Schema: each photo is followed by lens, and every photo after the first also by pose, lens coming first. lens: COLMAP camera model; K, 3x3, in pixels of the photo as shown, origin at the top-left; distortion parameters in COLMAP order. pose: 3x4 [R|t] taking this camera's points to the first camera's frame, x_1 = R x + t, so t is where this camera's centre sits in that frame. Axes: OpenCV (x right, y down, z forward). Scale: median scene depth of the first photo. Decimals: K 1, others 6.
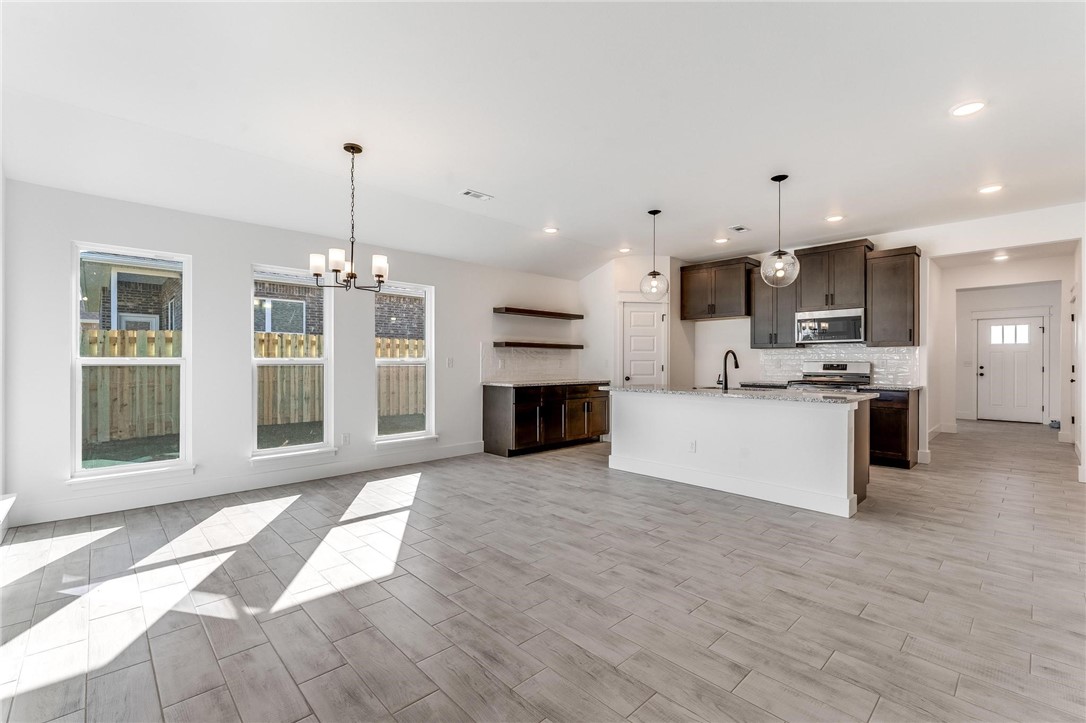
lens RADIAL K [[473.4, 0, 545.1], [0, 473.4, 362.4], [0, 0, 1]] dist [0.002302, -0.000366]
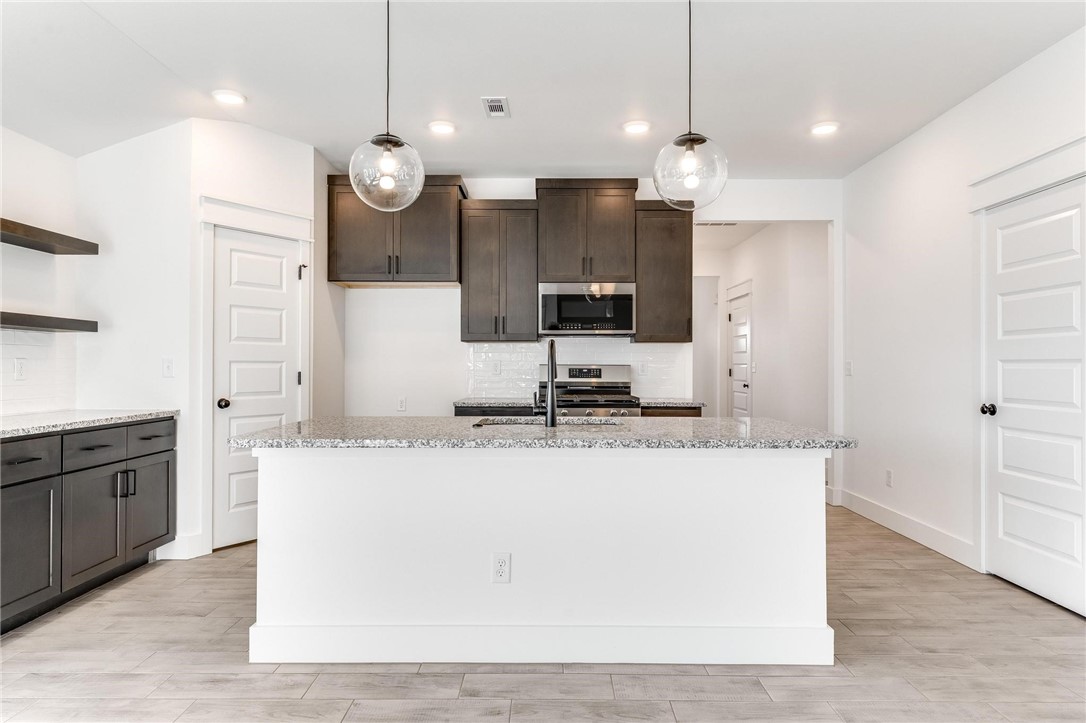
lens RADIAL K [[644.2, 0, 545.0], [0, 644.2, 362.2], [0, 0, 1]] dist [0.000940, -0.000553]
pose [[0.694279, 0.003366, 0.719698, -0.054102], [0.001397, 0.999981, -0.006025, 0.000195], [-0.719704, 0.005189, 0.694261, 0.454702]]
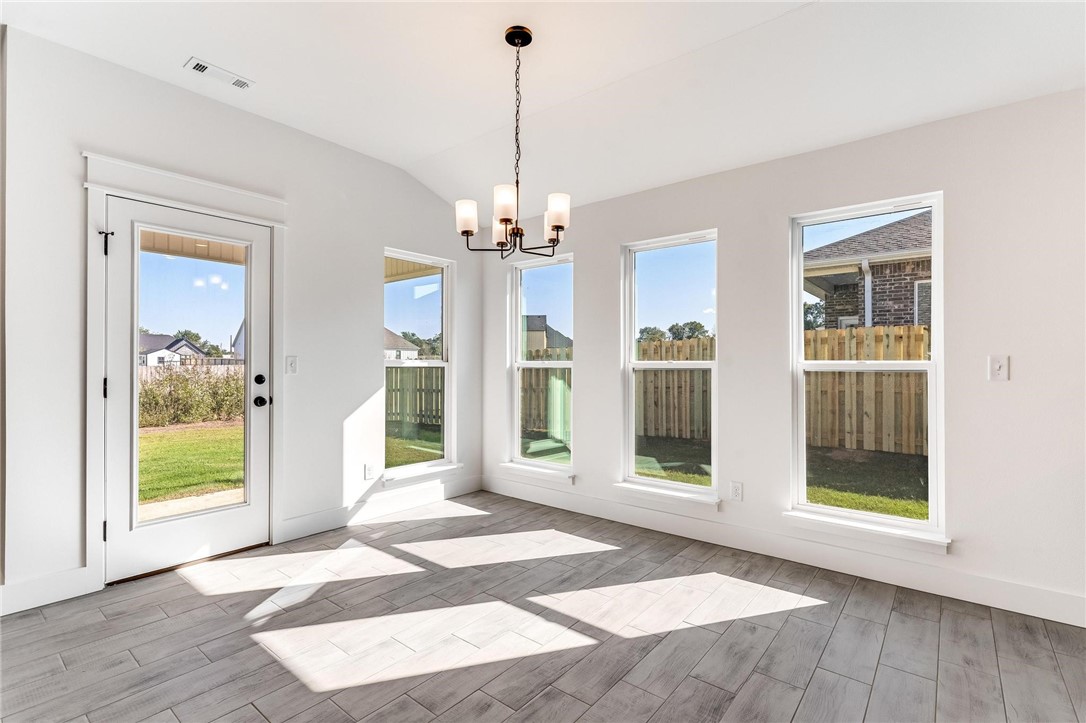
lens RADIAL K [[503.6, 0, 545.9], [0, 503.6, 360.6], [0, 0, 1]] dist [0.001783, -0.000164]
pose [[0.123800, -0.009030, -0.992266, 0.169915], [-0.004838, 0.999941, -0.009704, 0.000266], [0.992295, 0.006002, 0.123749, 0.570322]]
